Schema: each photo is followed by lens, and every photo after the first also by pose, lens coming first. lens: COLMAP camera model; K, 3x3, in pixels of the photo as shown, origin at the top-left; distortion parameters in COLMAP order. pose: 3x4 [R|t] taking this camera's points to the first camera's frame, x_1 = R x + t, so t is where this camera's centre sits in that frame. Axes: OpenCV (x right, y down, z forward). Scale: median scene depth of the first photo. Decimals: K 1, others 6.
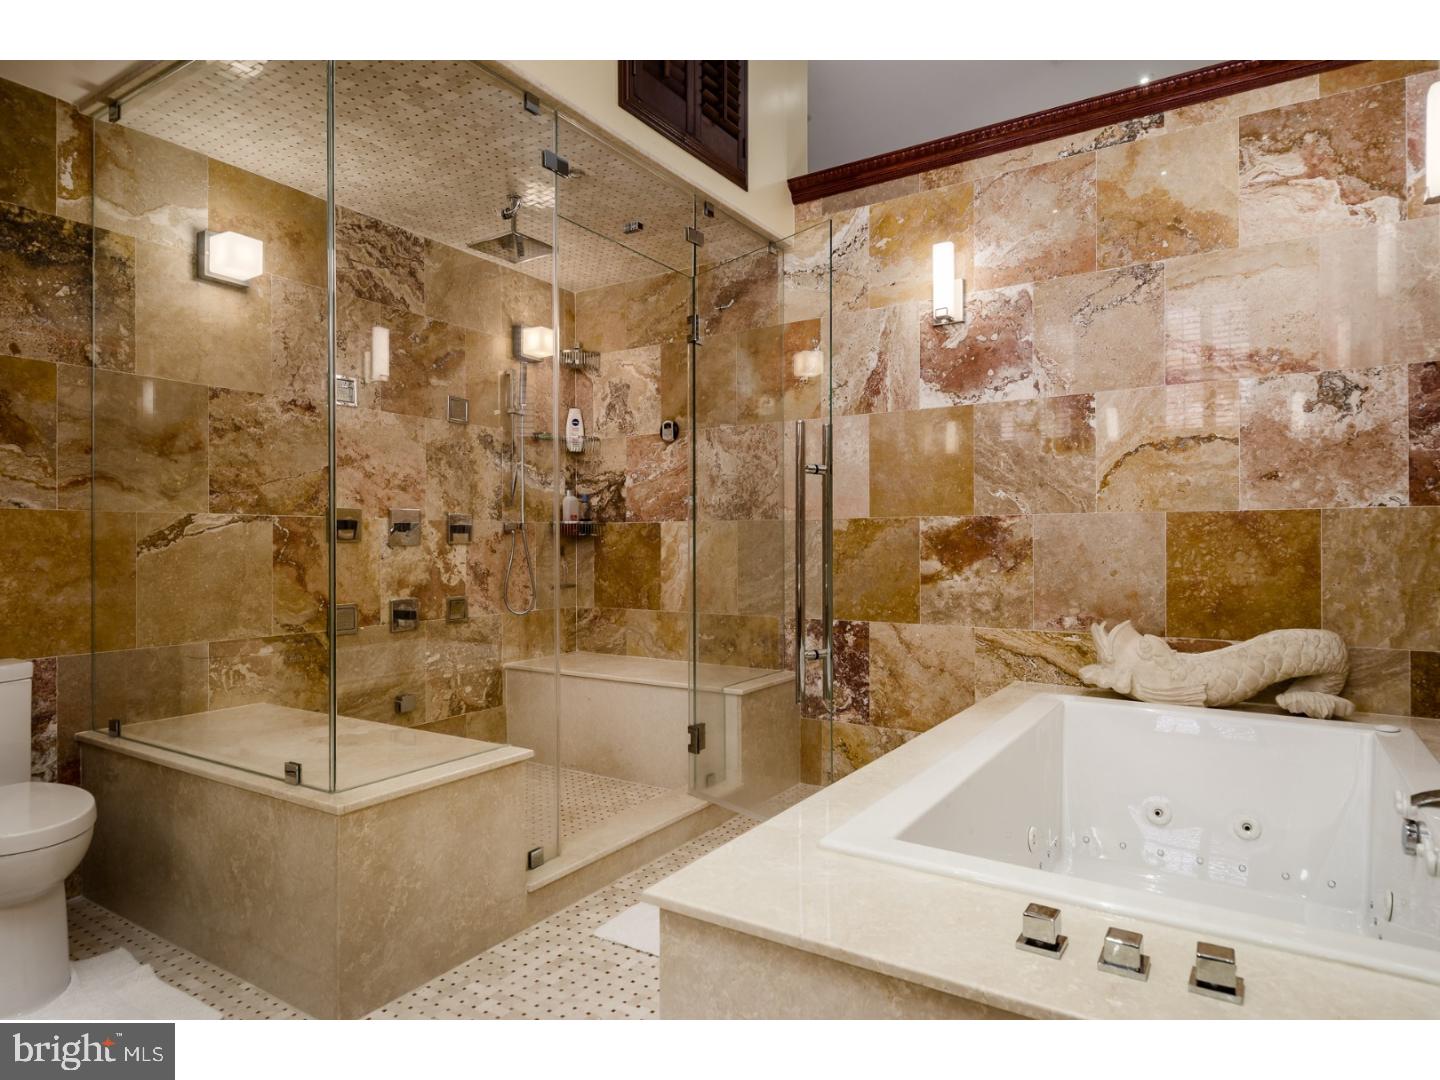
lens RADIAL K [[841.9, 0, 717.5], [0, 841.9, 538.4], [0, 0, 1]] dist [0.004416, -0.005171]
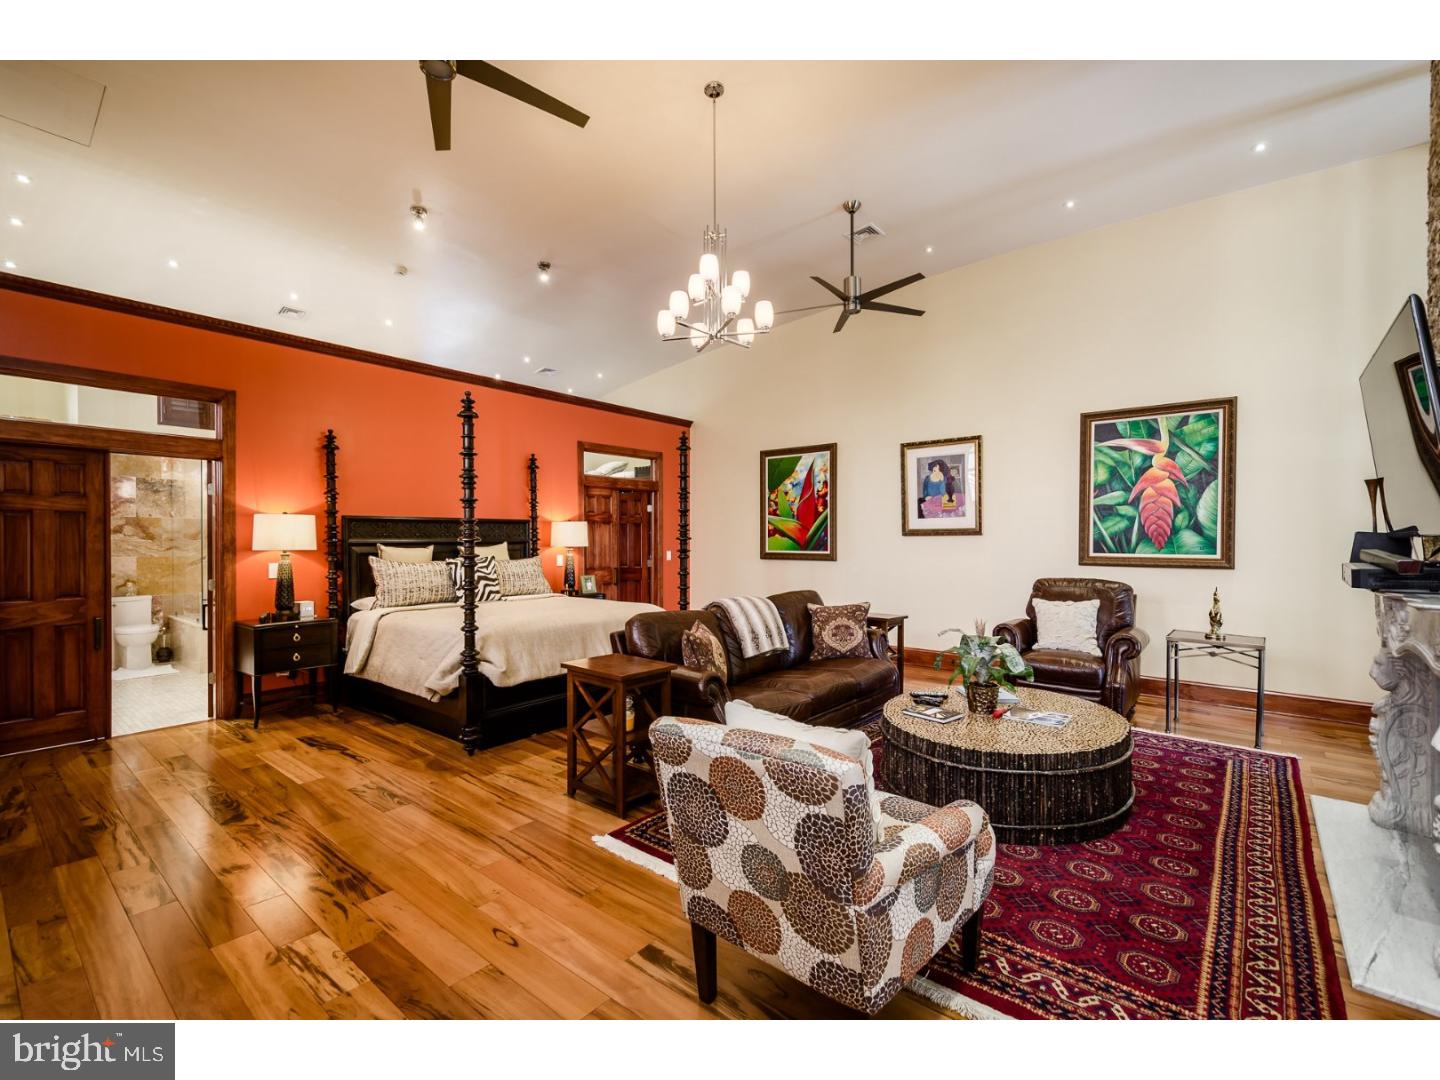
lens RADIAL K [[644.7, 0, 719.7], [0, 644.7, 547.3], [0, 0, 1]] dist [0.005173, -0.001709]
pose [[0.992425, -0.004413, -0.122770, 4.414796], [0.005493, 0.999949, 0.008463, -0.184801], [0.122726, -0.009073, 0.992399, -3.381715]]
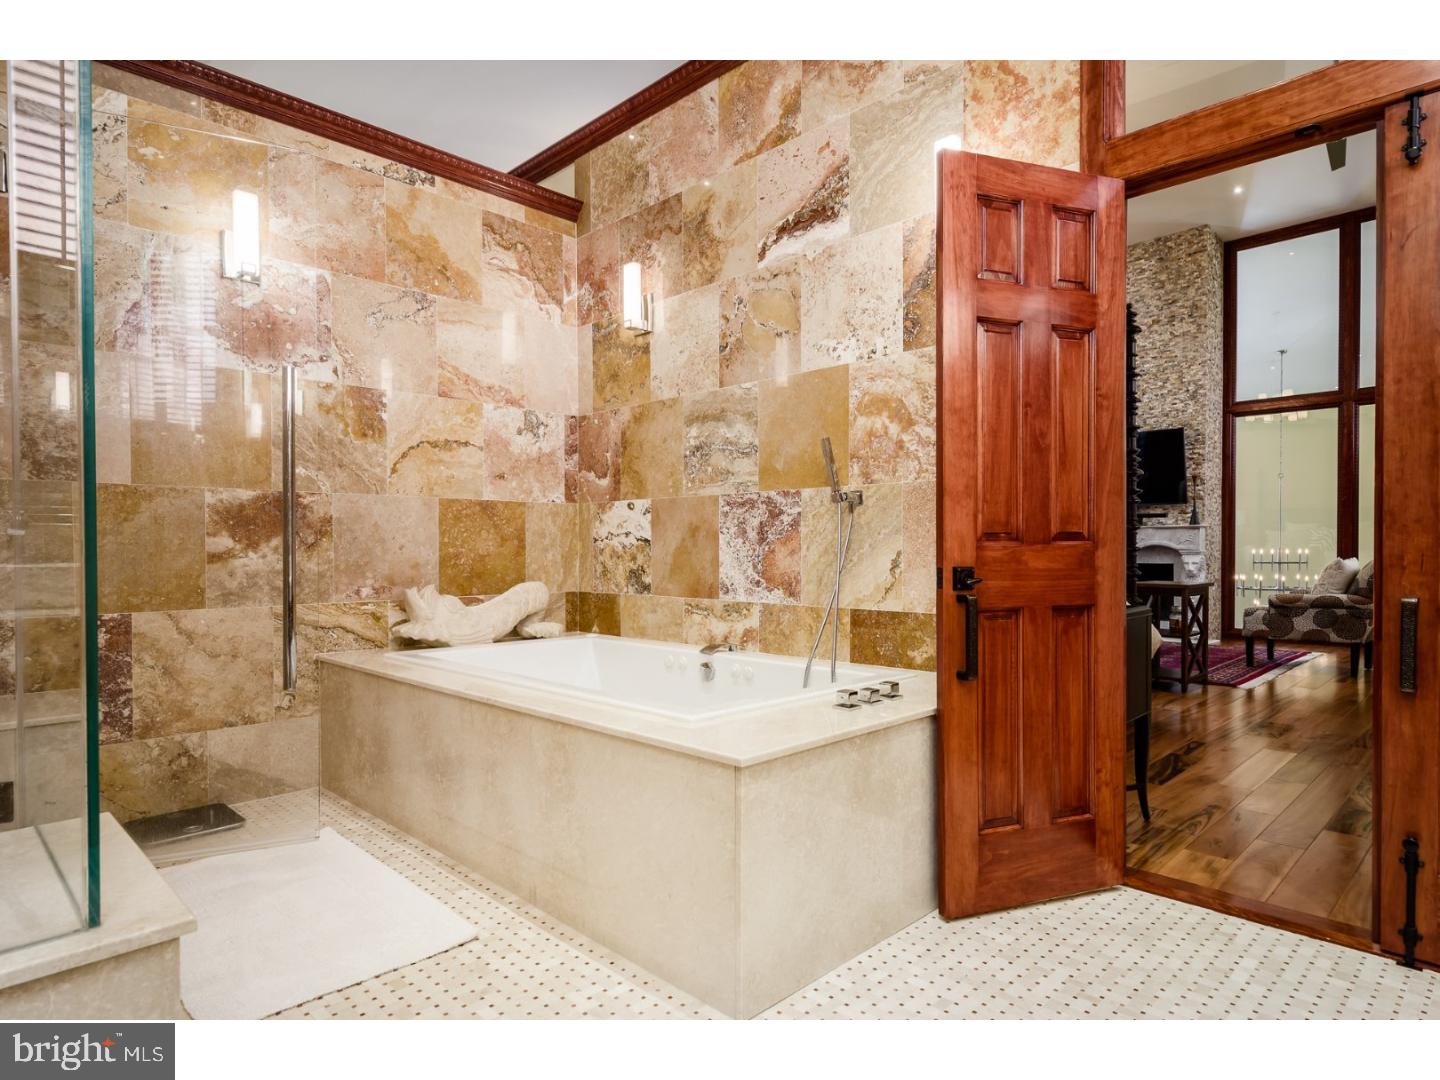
lens RADIAL K [[798.8, 0, 718.9], [0, 798.8, 549.4], [0, 0, 1]] dist [0.014220, -0.005857]
pose [[0.206197, -0.002763, 0.978507, -0.476923], [-0.004172, 0.999984, 0.003702, 0.034134], [-0.978502, -0.004845, 0.206182, 0.302651]]
